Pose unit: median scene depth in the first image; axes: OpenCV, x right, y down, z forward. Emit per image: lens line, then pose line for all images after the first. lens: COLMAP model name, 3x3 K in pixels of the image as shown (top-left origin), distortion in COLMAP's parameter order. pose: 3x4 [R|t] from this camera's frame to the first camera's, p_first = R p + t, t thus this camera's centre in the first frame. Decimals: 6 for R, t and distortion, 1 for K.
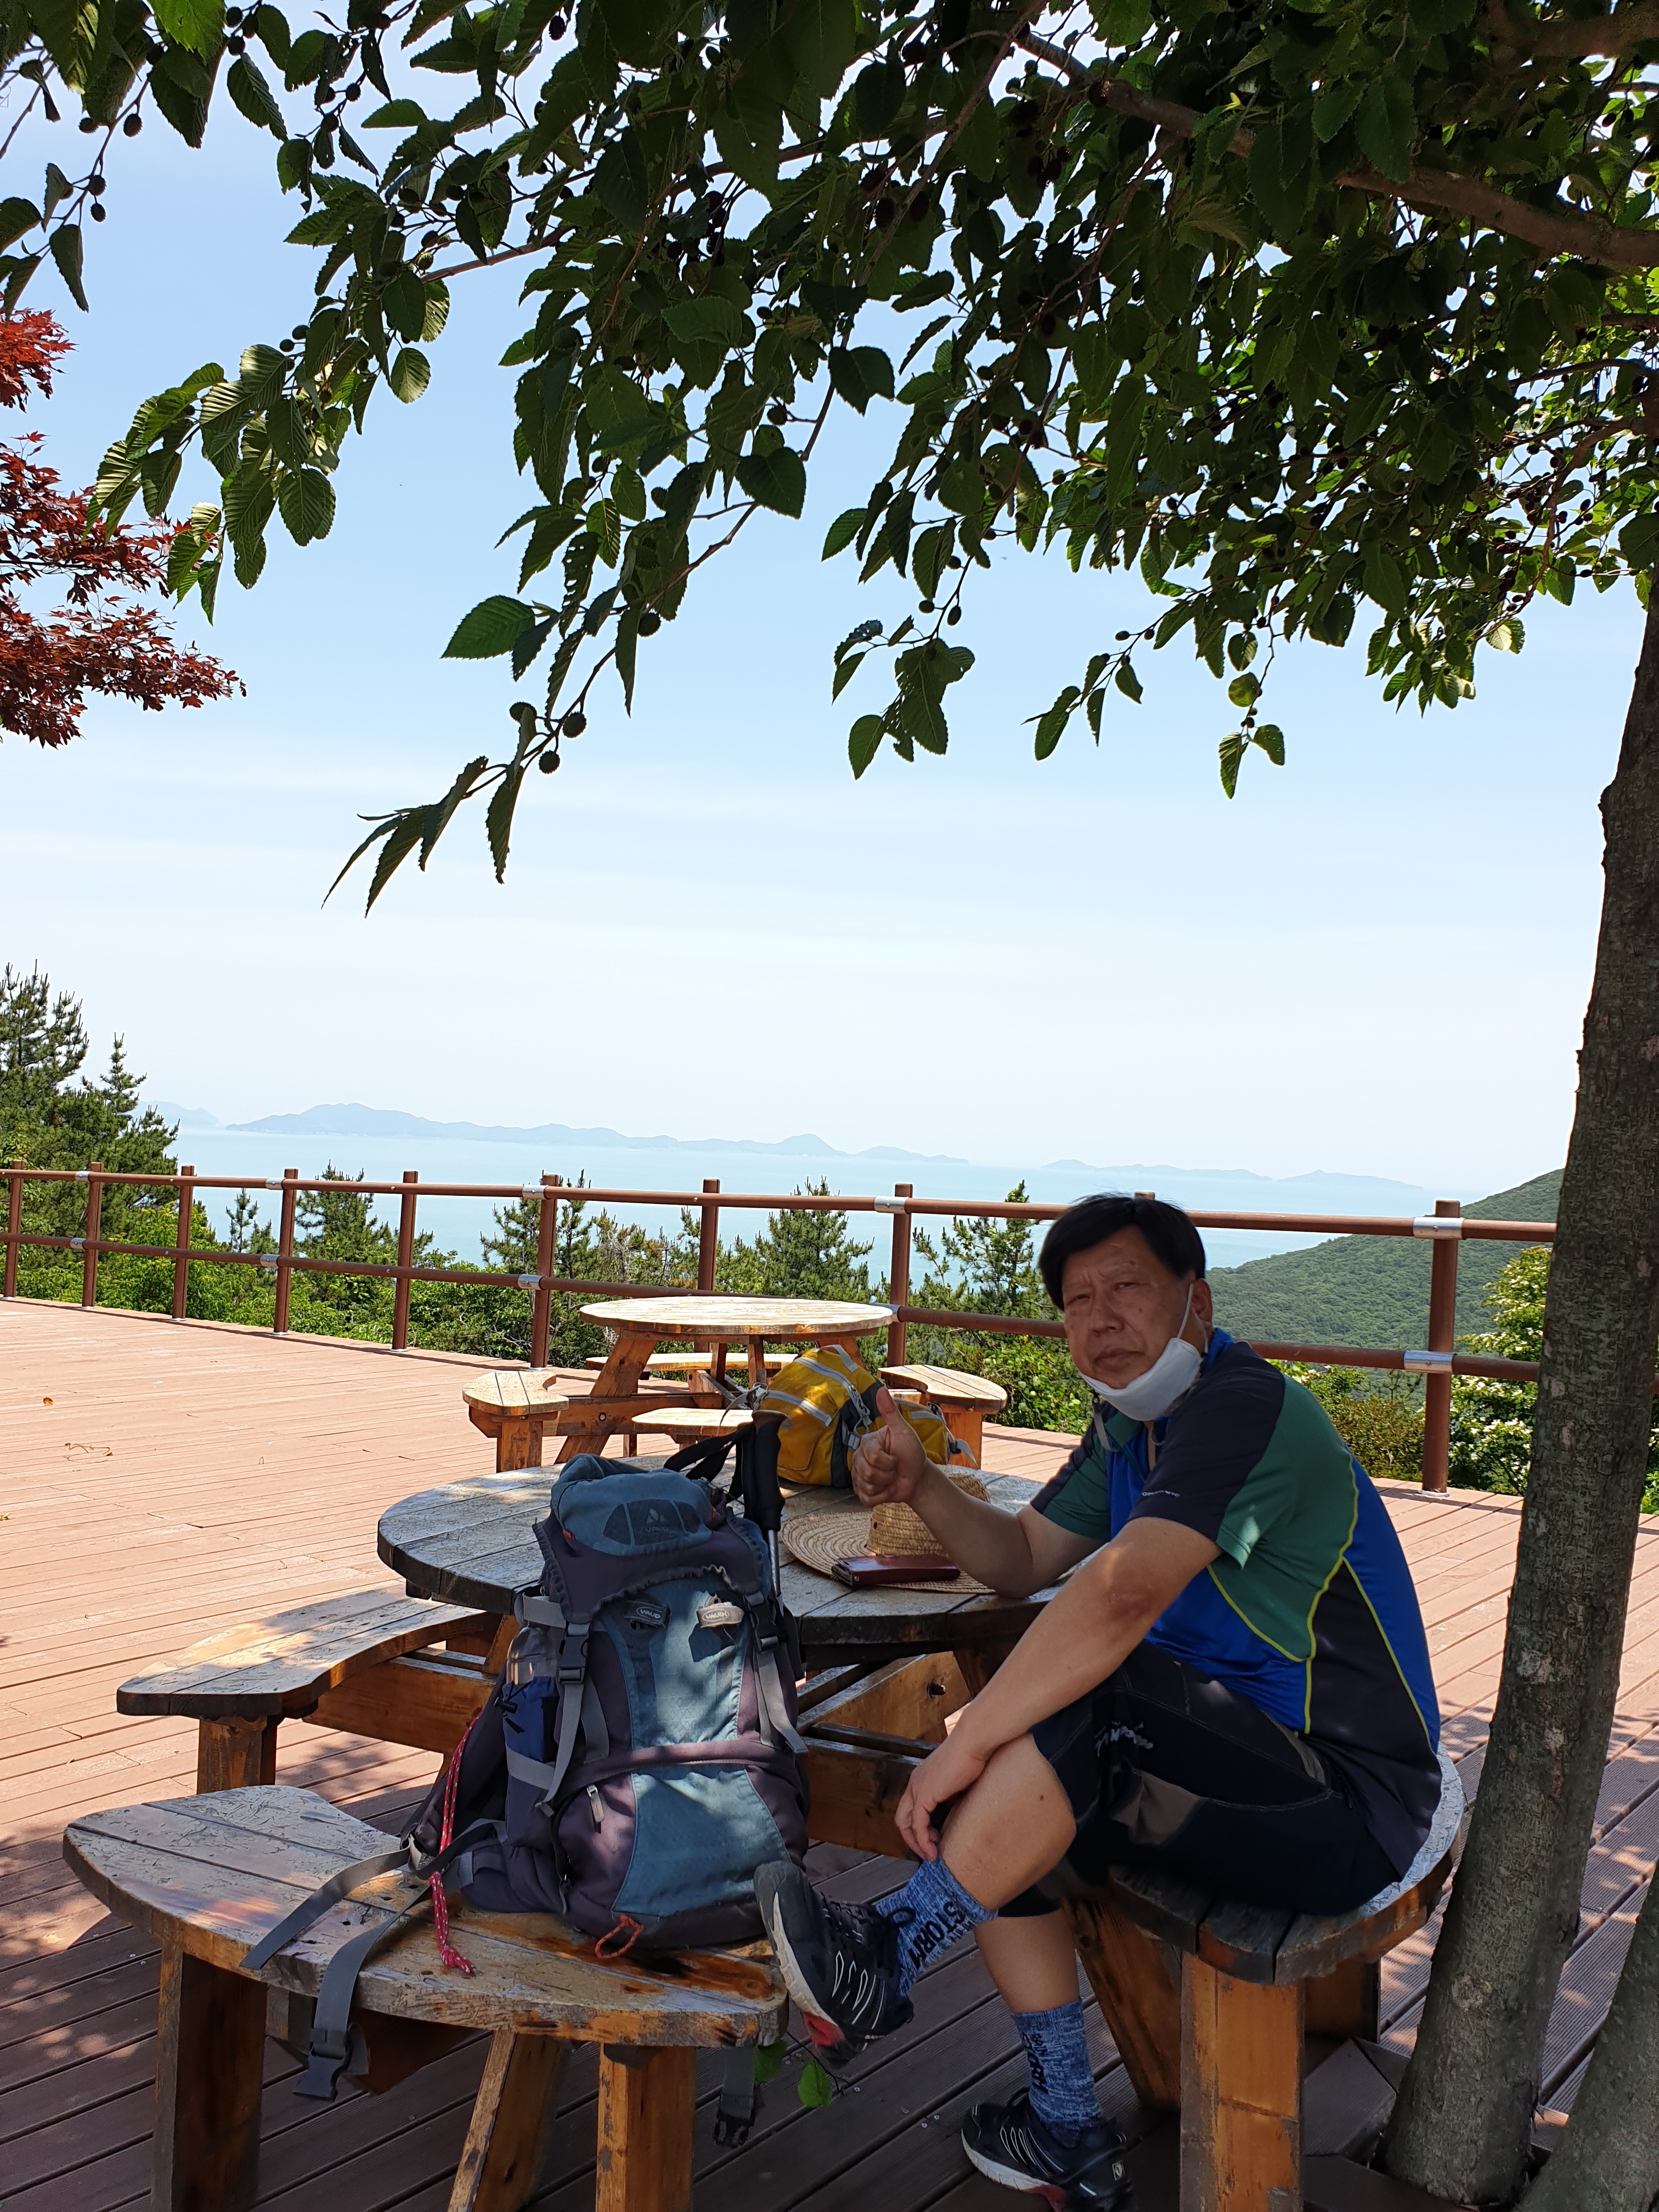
lens RADIAL K [[1750.5, 0, 829.5], [0, 1750.5, 1106.0], [0, 0, 1]] dist [0.180585, -0.483195]
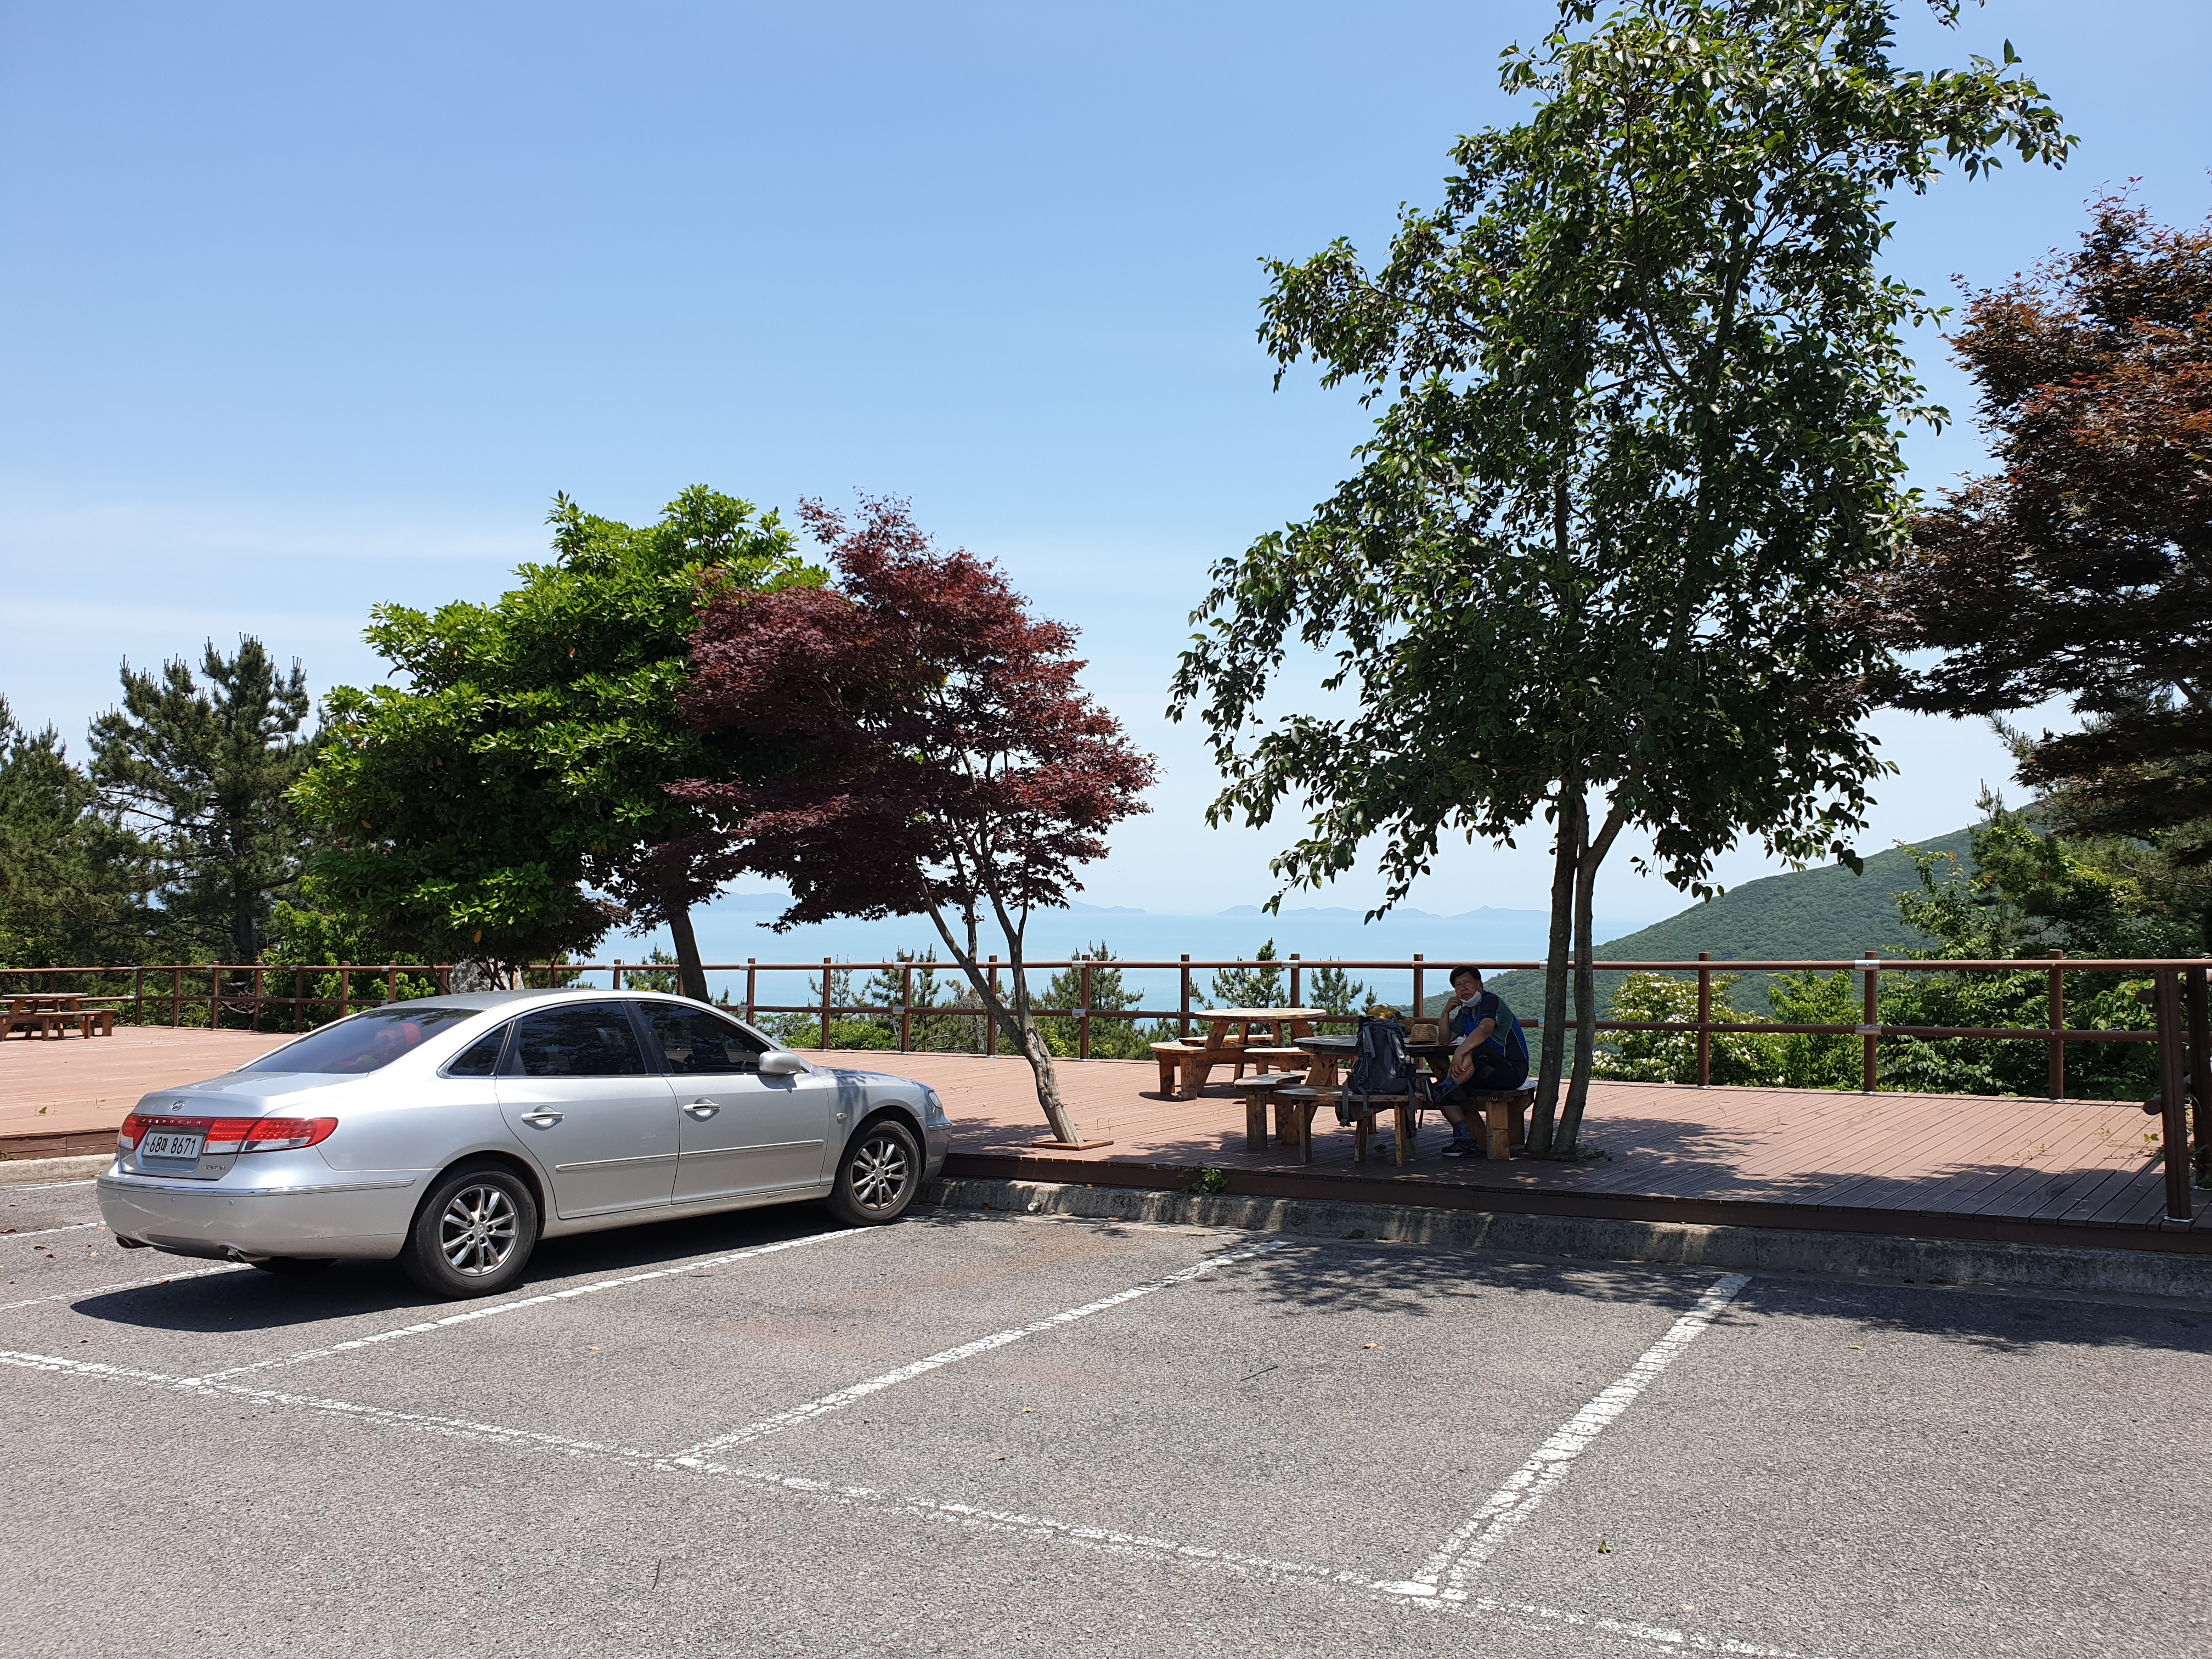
lens RADIAL K [[1750.5, 0, 1106.0], [0, 1750.5, 829.5], [0, 0, 1]] dist [0.180585, -0.483195]
pose [[0.997446, -0.037211, 0.060963, -0.067605], [0.038279, 0.999132, -0.016444, -0.016943], [-0.060298, 0.018736, 0.998005, -0.233512]]
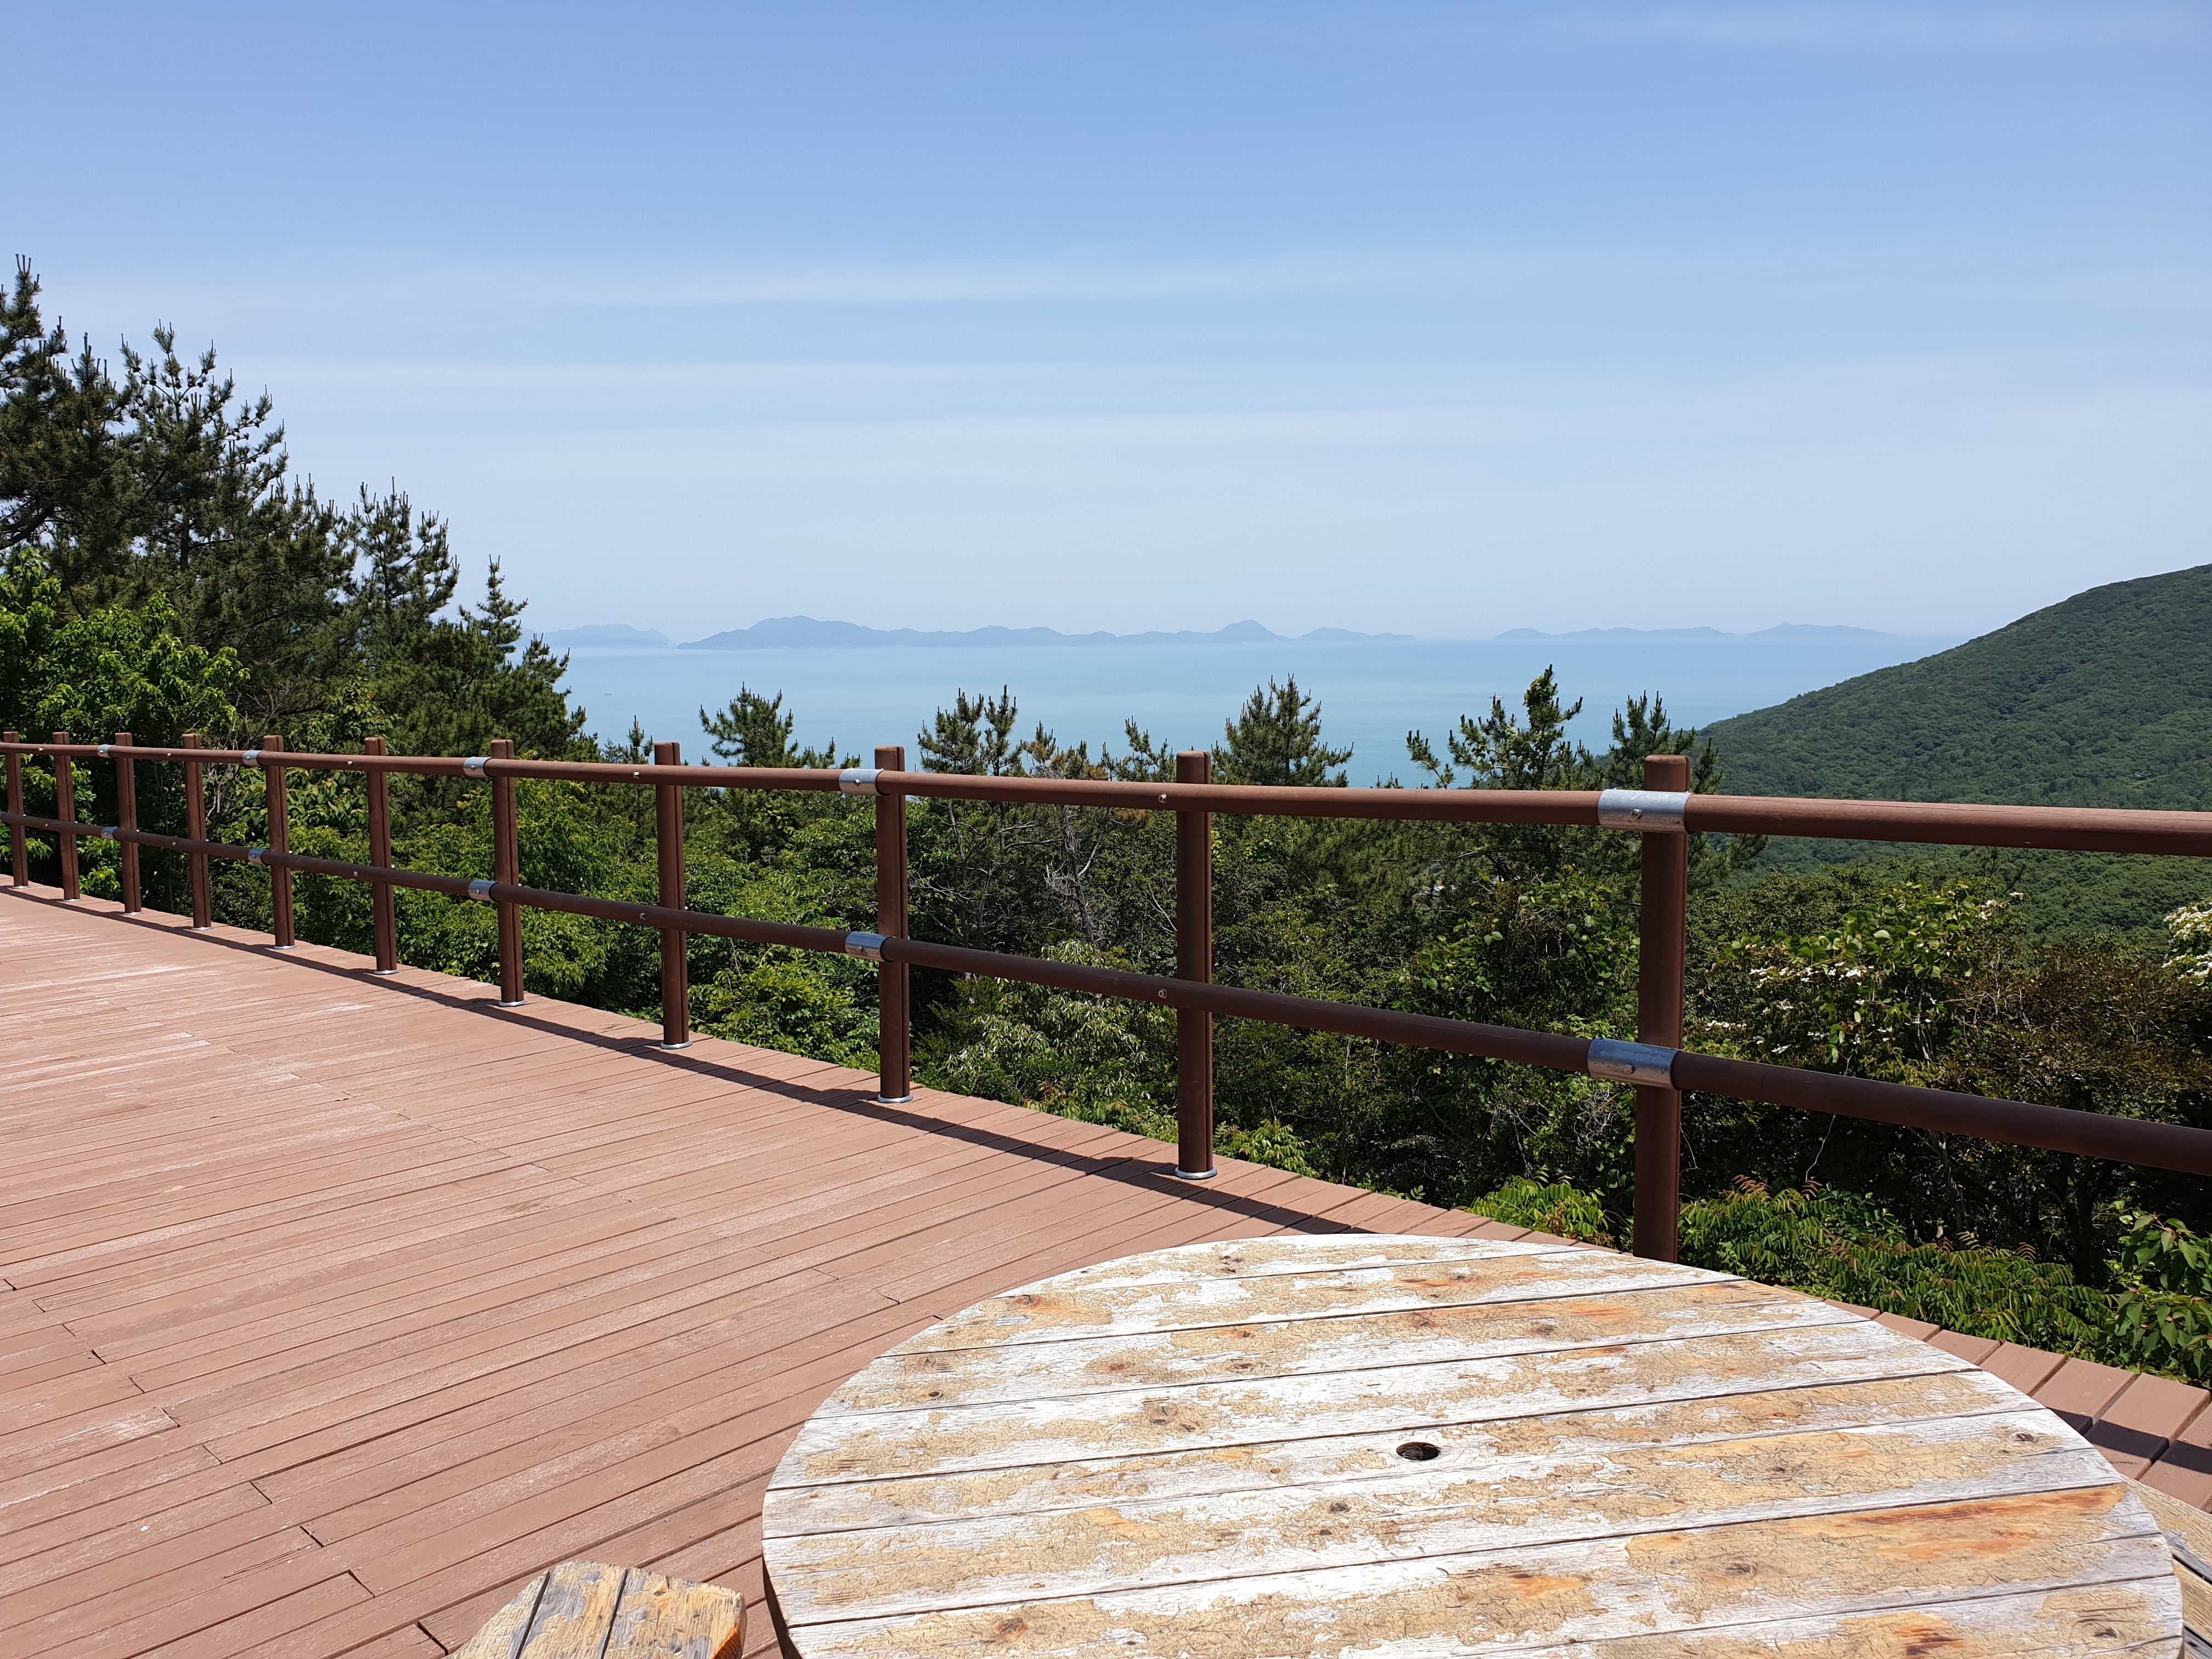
lens RADIAL K [[1750.5, 0, 1106.0], [0, 1750.5, 829.5], [0, 0, 1]] dist [0.180585, -0.483195]
pose [[0.994017, -0.049642, -0.097288, -0.011823], [0.062059, 0.989691, 0.129072, -0.000439], [0.089877, -0.134338, 0.986851, 0.129045]]
